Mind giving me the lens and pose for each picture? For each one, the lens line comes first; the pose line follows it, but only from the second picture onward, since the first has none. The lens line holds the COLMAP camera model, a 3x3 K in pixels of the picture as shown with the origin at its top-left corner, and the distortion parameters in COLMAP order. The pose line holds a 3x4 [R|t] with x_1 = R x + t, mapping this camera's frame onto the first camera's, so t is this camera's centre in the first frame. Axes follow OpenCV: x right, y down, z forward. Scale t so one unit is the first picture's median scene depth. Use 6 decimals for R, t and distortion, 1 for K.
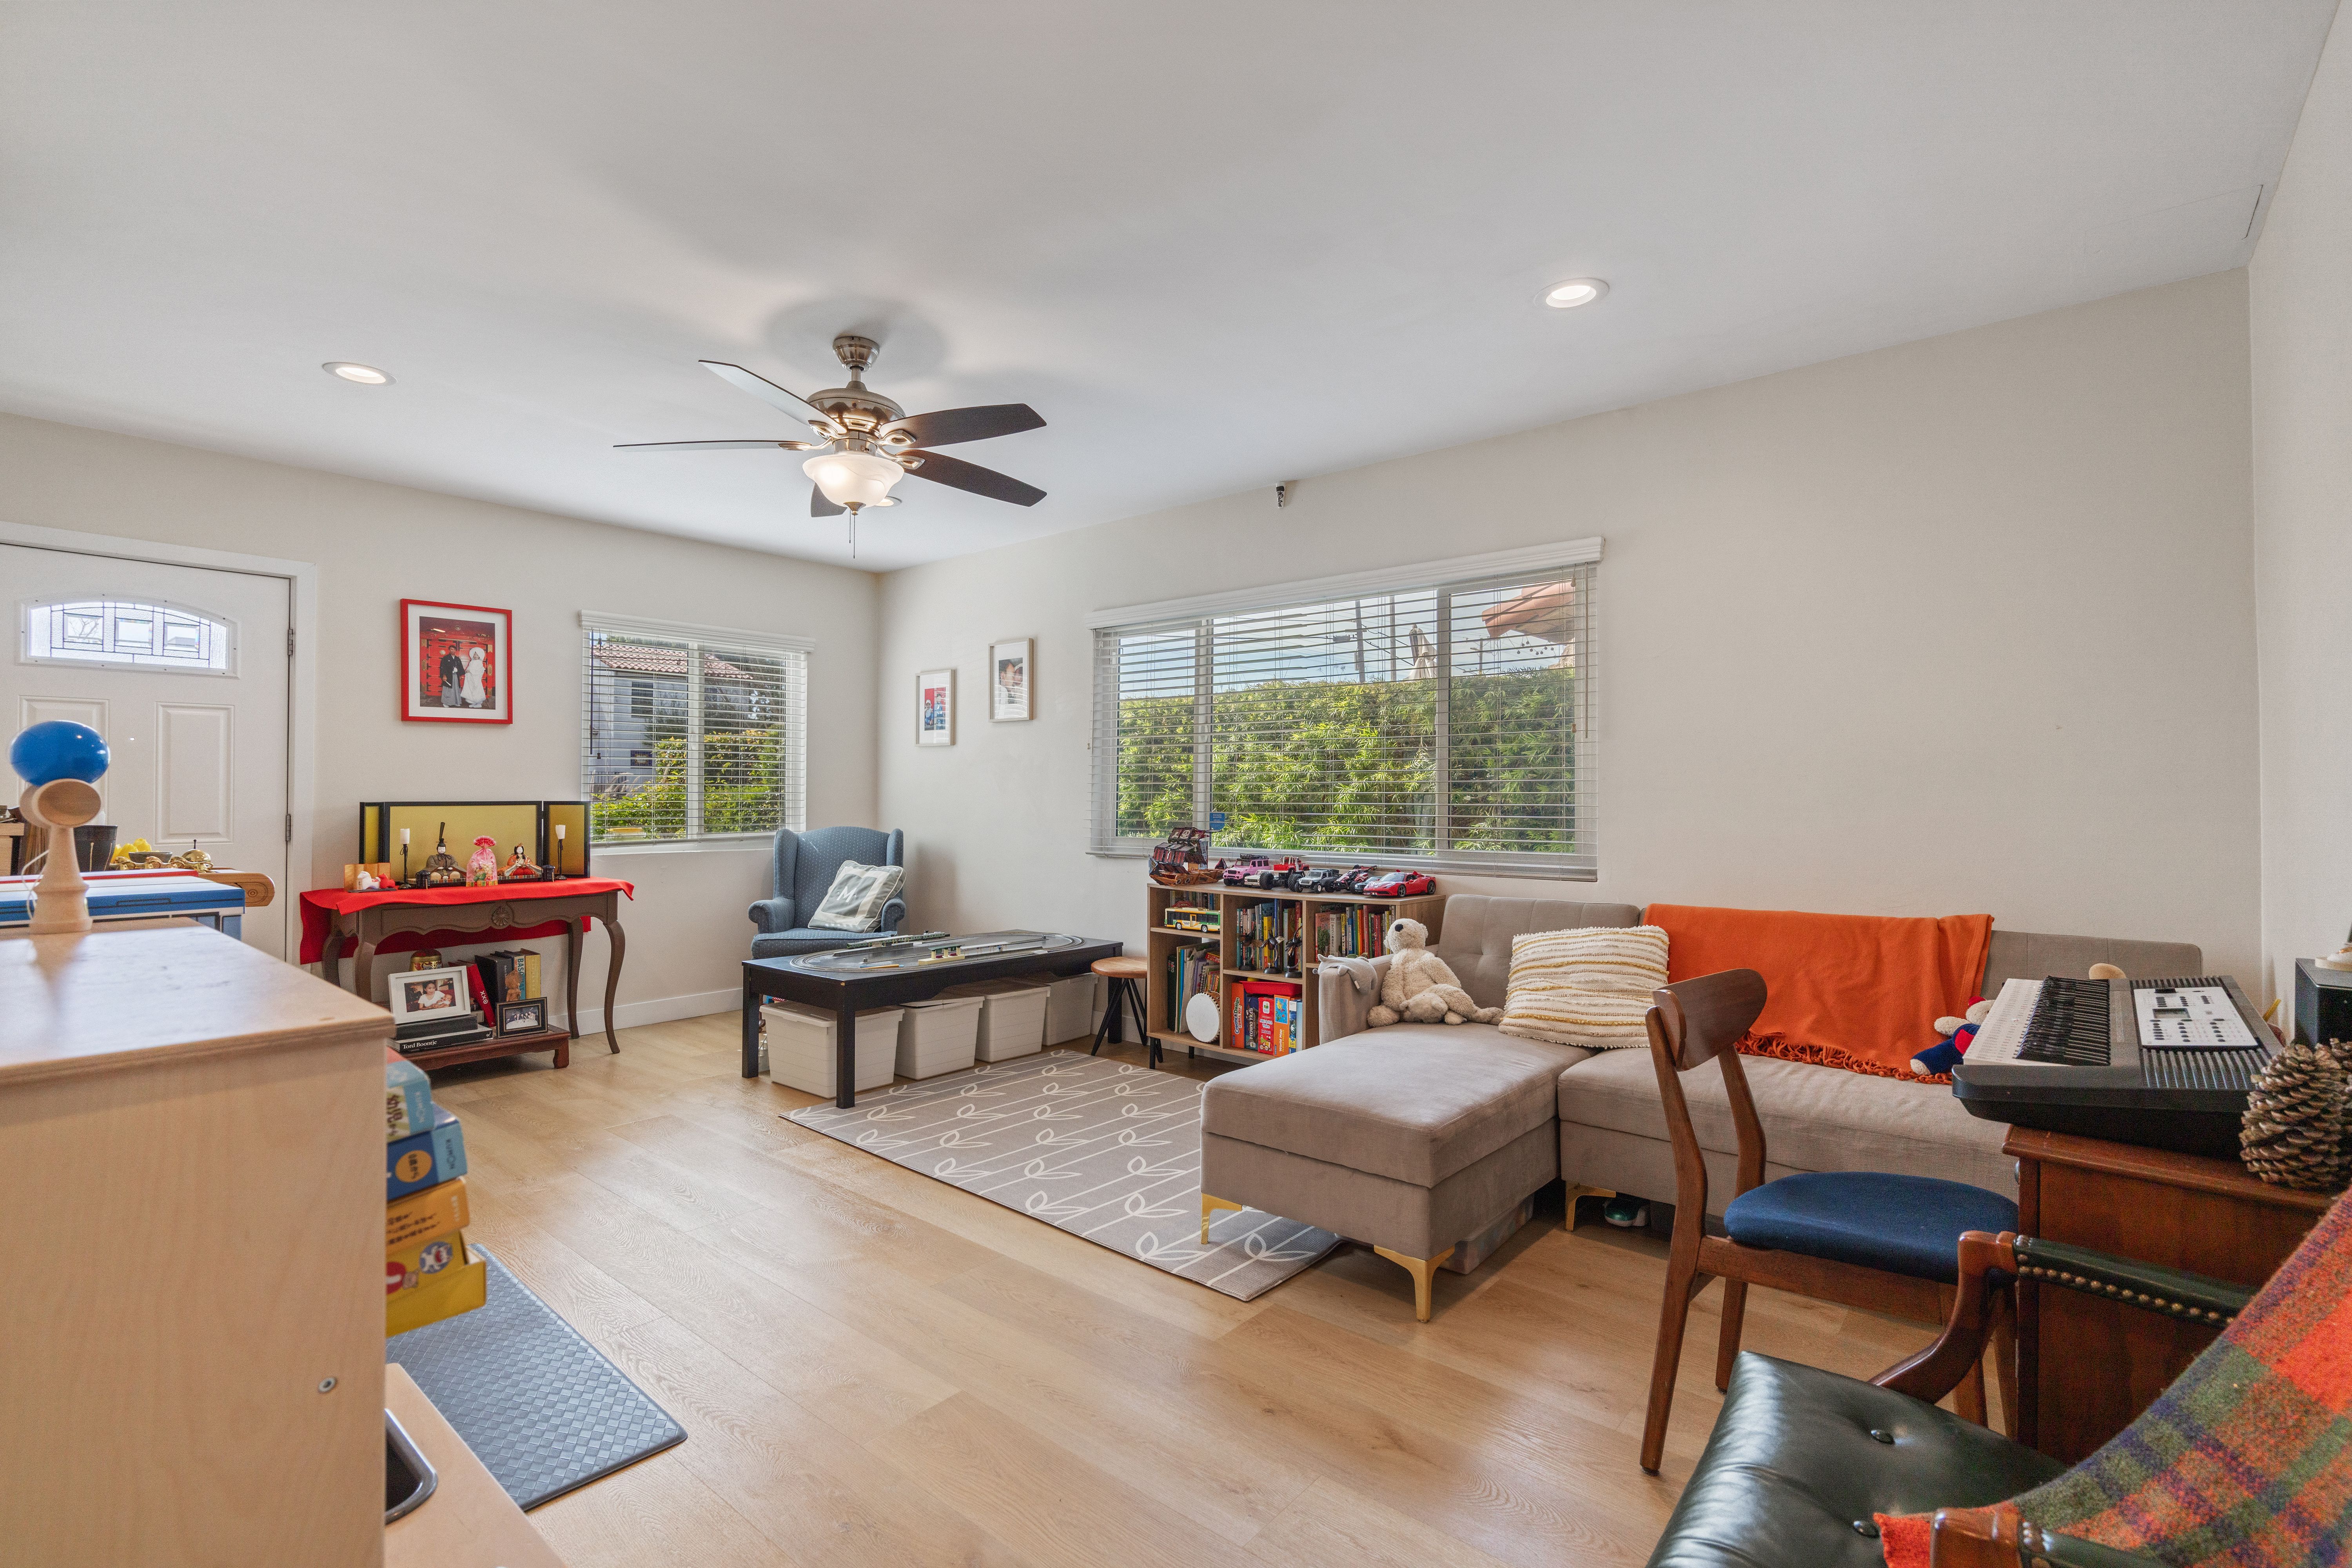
lens RADIAL K [[1082.9, 0, 1181.2], [0, 1082.9, 782.2], [0, 0, 1]] dist [-0.015854, -0.000193]
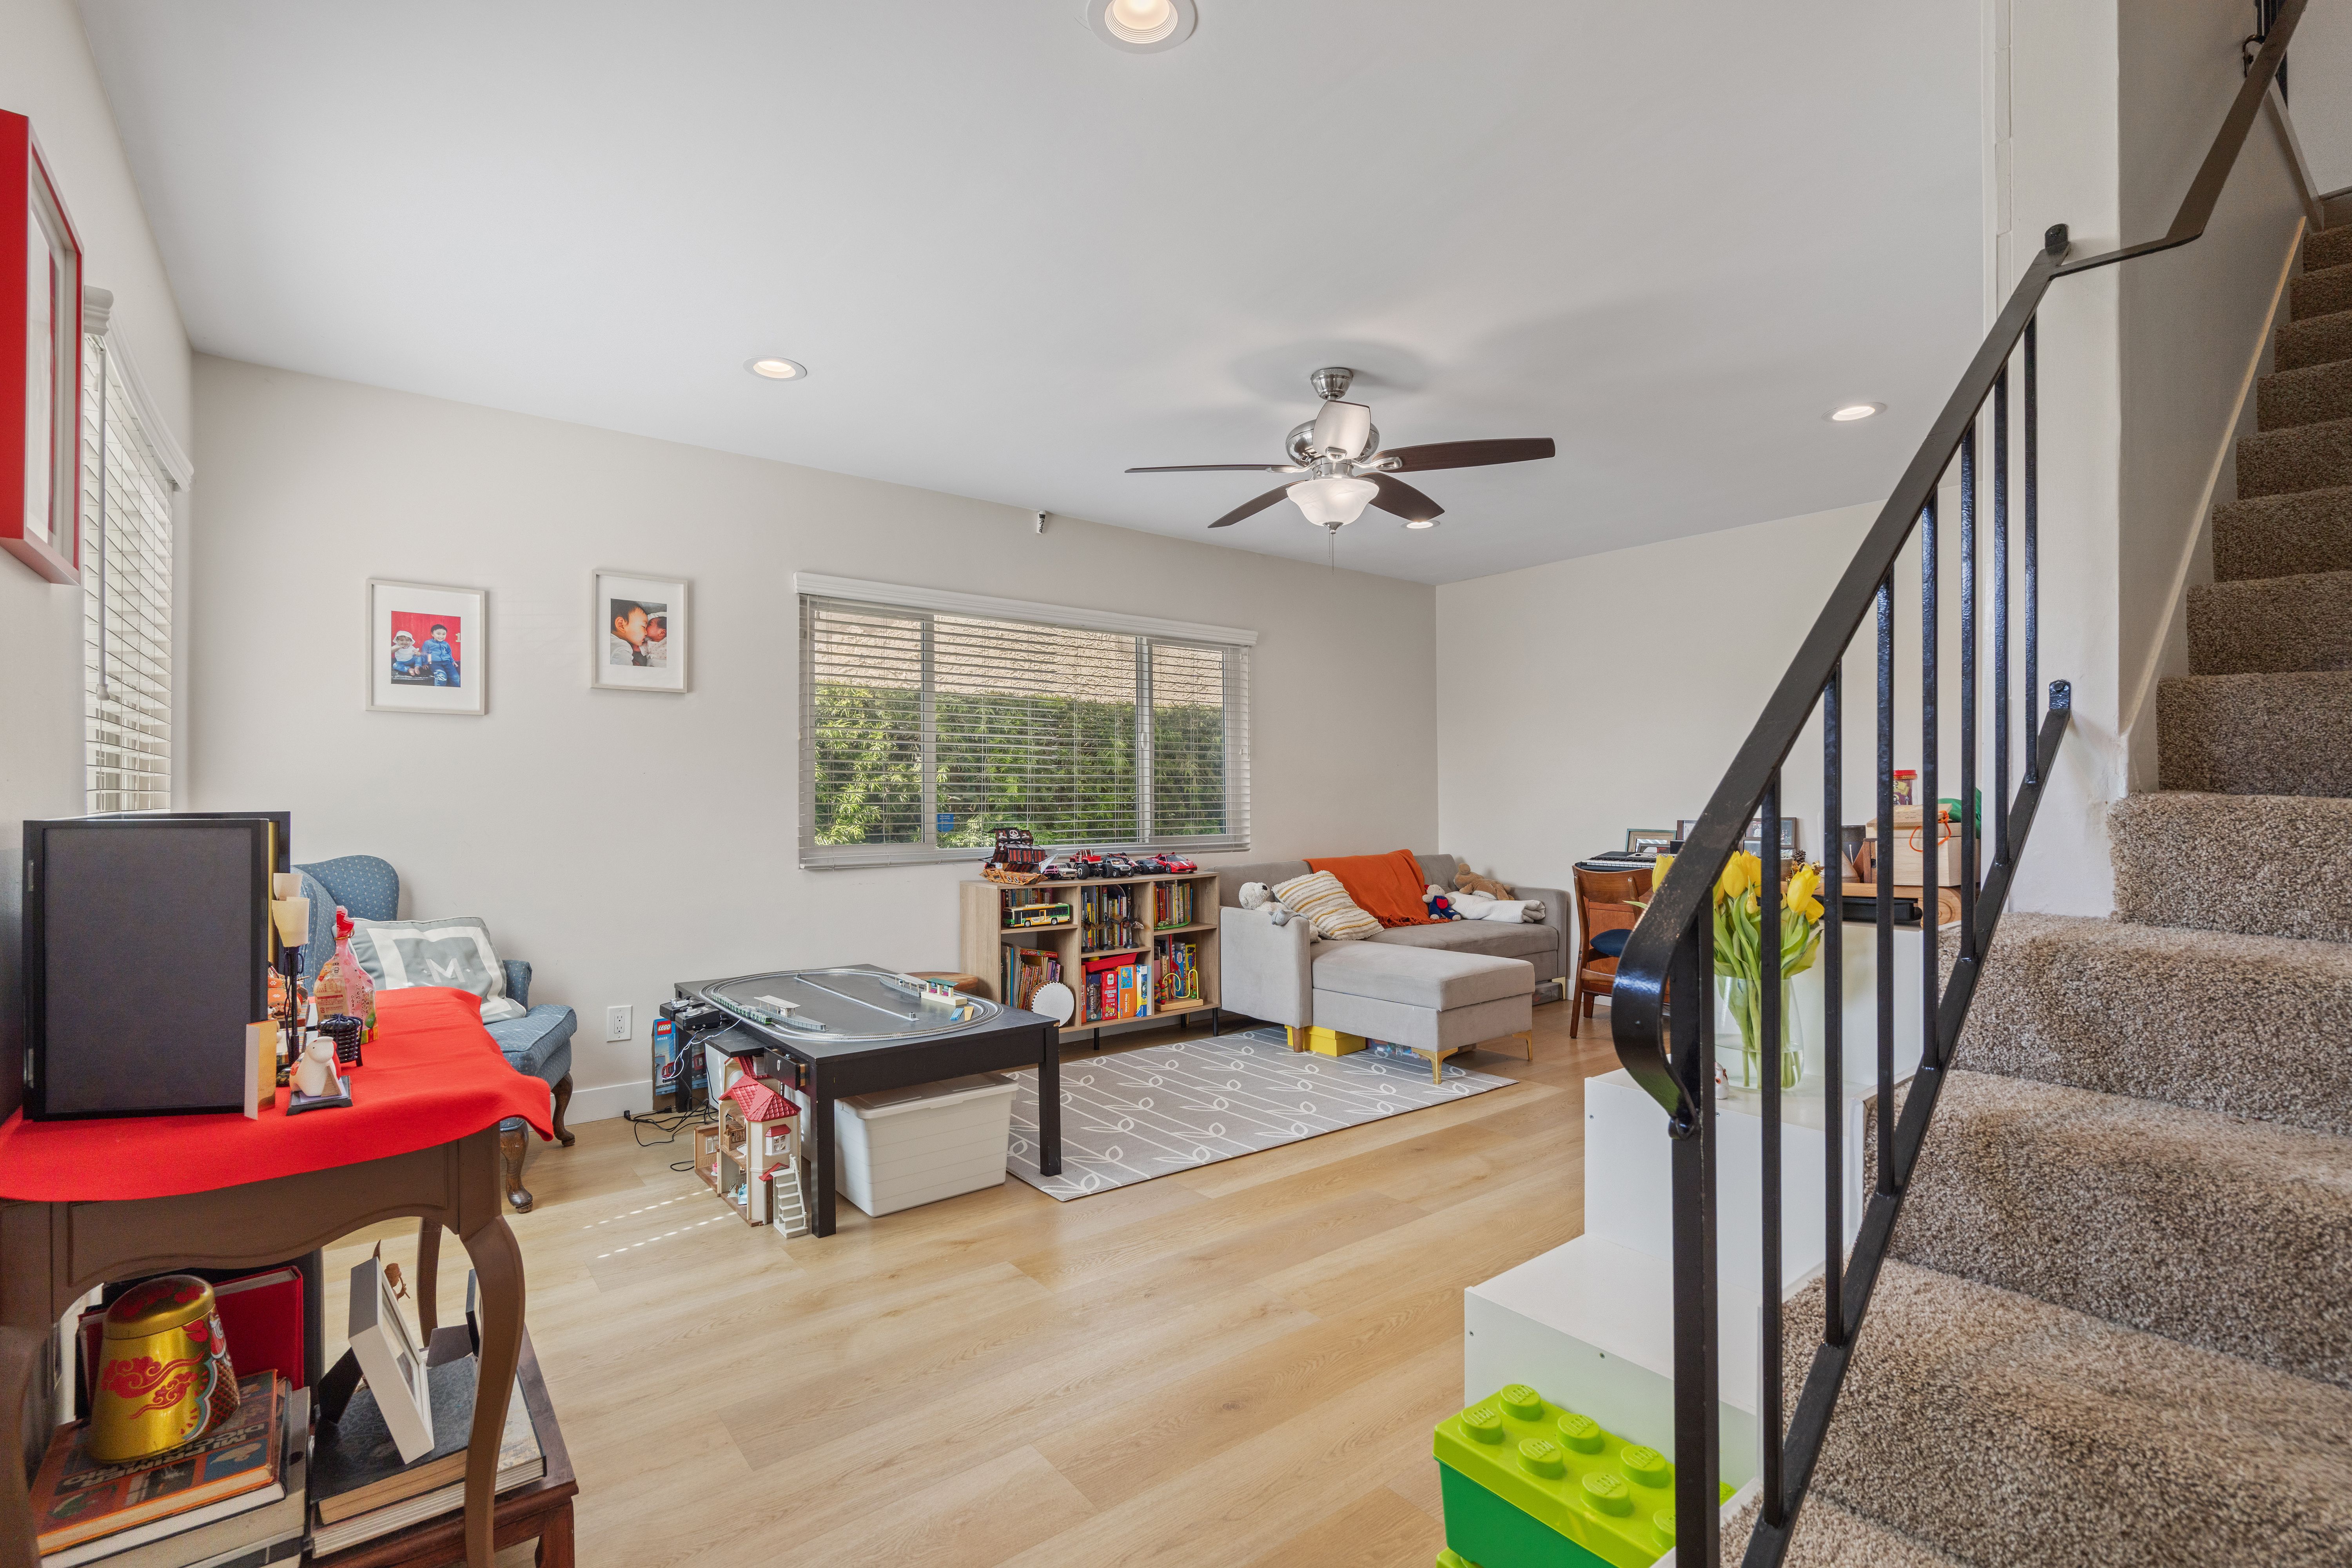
lens RADIAL K [[1082.9, 0, 1181.2], [0, 1082.9, 782.2], [0, 0, 1]] dist [-0.015854, -0.000193]
pose [[0.194502, 0.010682, 0.980844, -1.045727], [-0.012539, 0.999886, -0.008403, 0.005884], [-0.980822, -0.010665, 0.194614, 0.701883]]
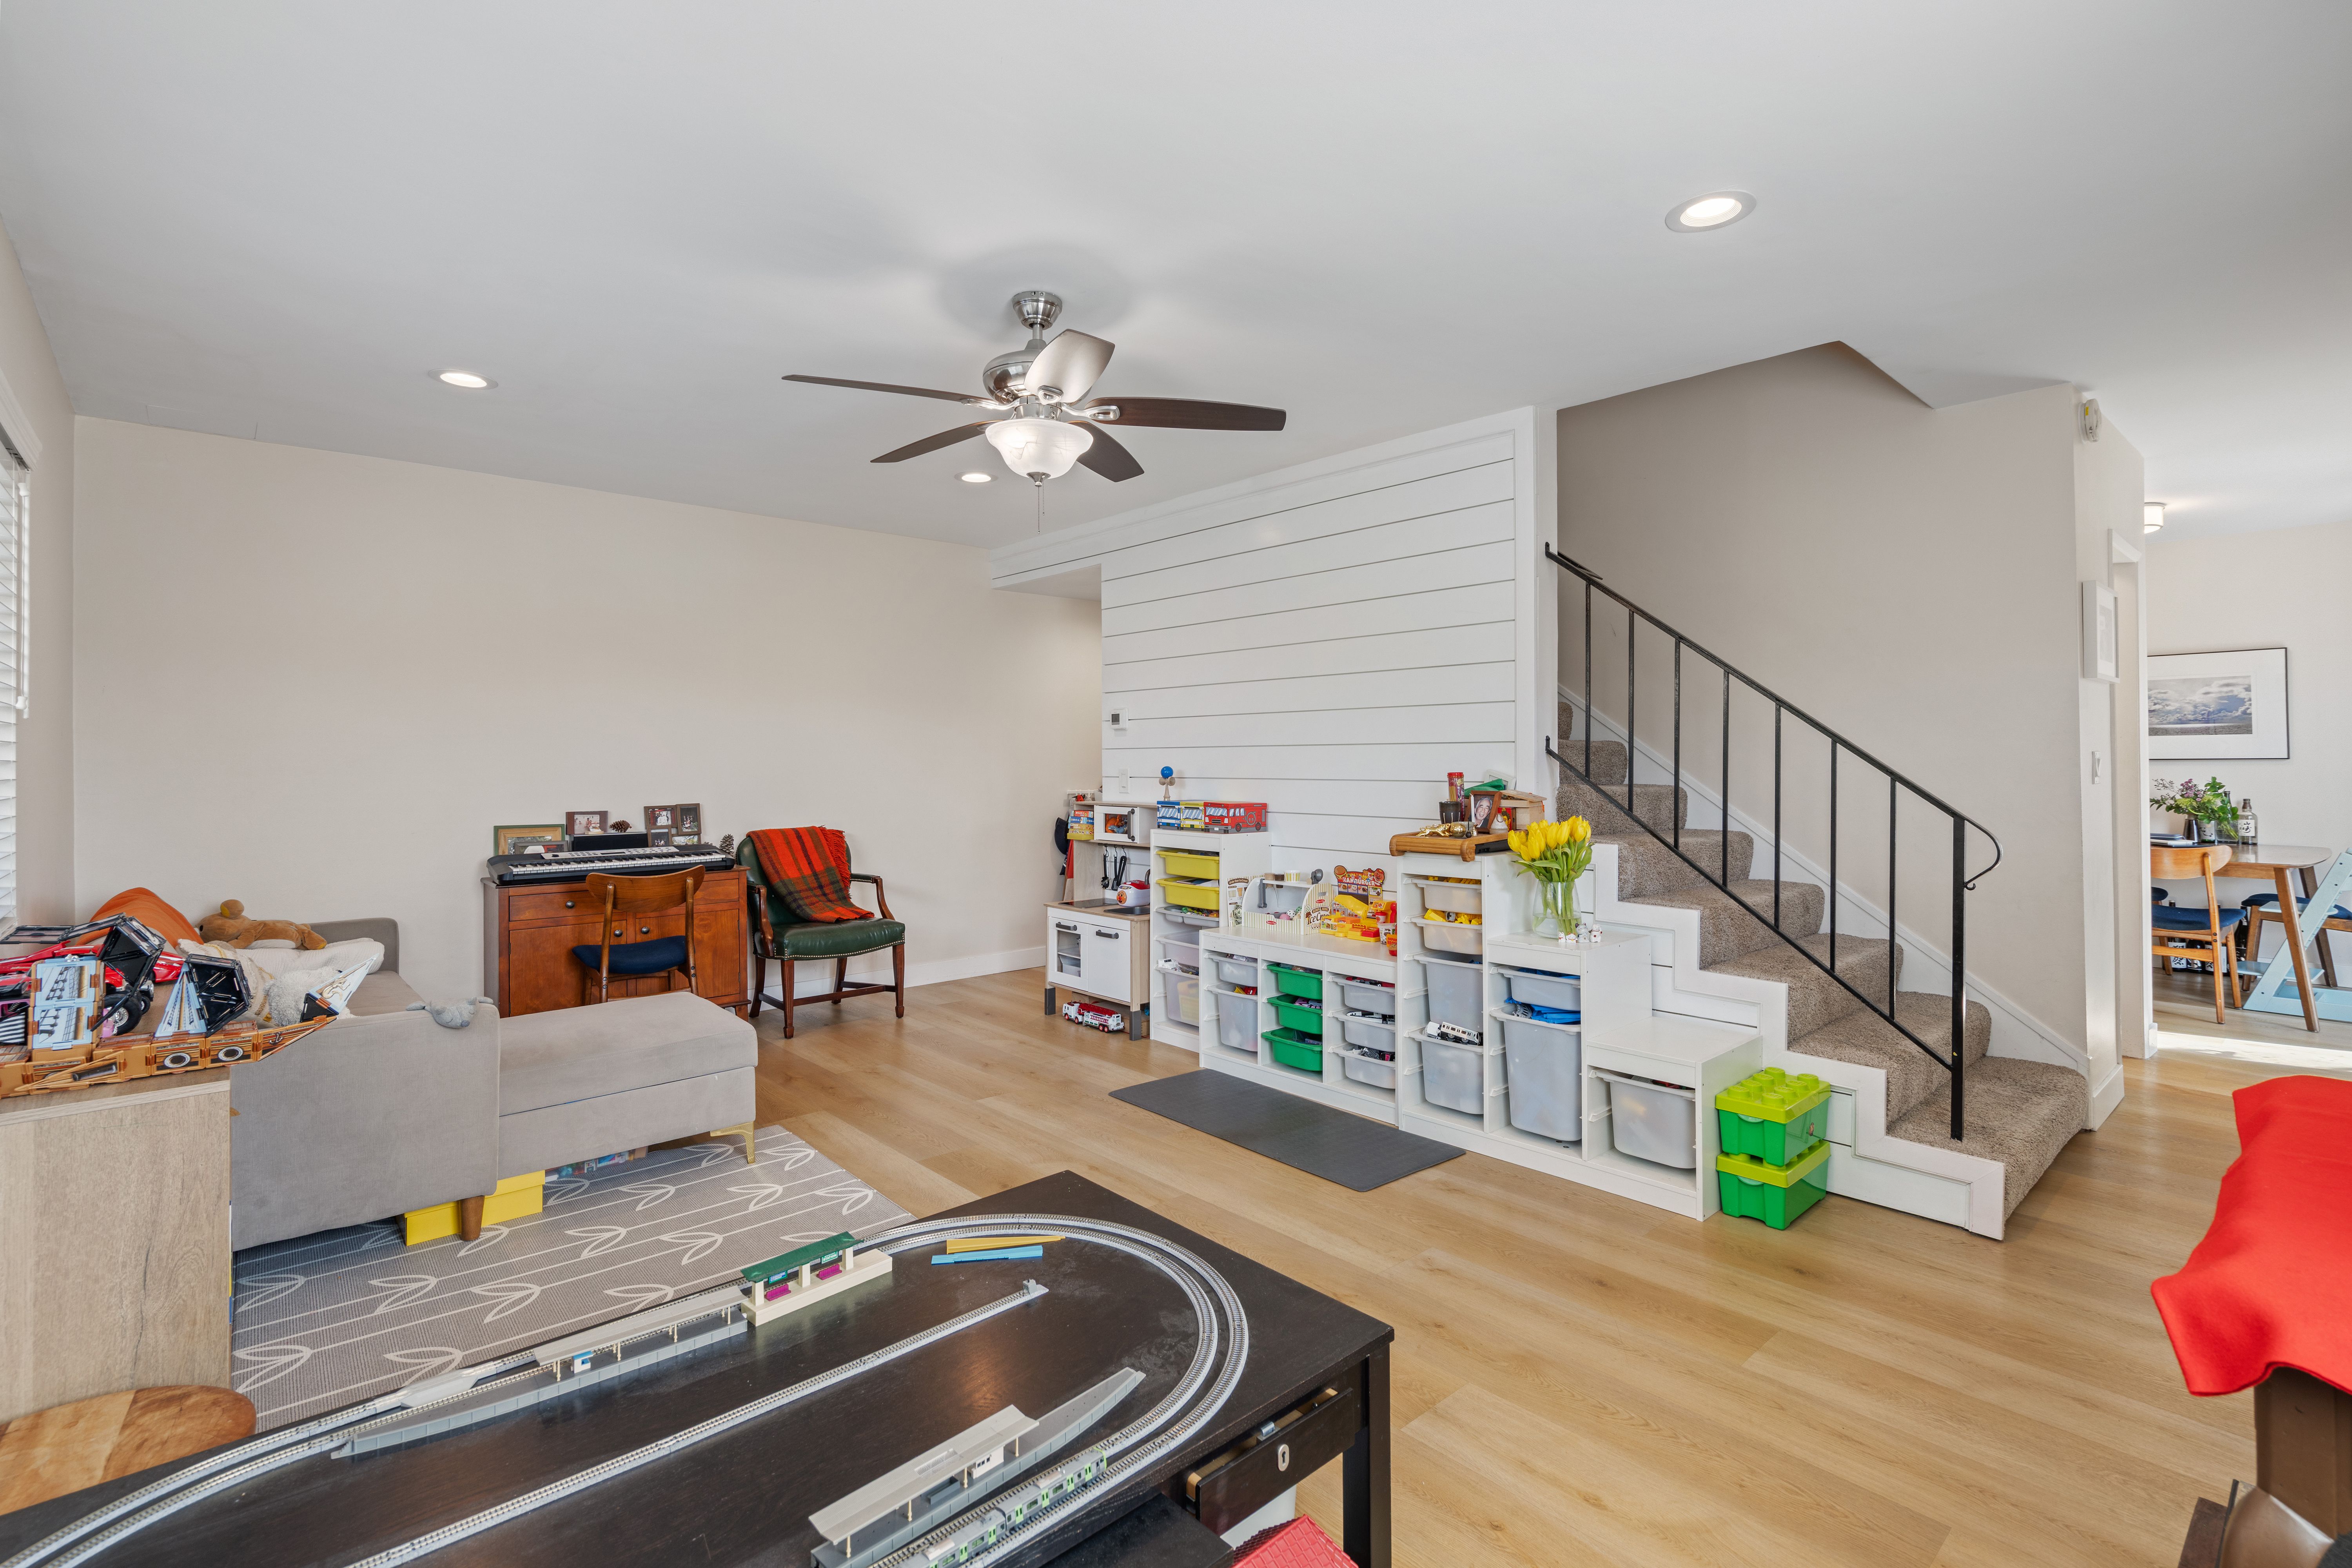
lens RADIAL K [[1082.9, 0, 1181.2], [0, 1082.9, 782.2], [0, 0, 1]] dist [-0.015854, -0.000193]
pose [[-0.990737, 0.004145, 0.135735, -0.407353], [0.005258, 0.999955, 0.007842, -0.002518], [-0.135696, 0.008483, -0.990714, 1.400286]]
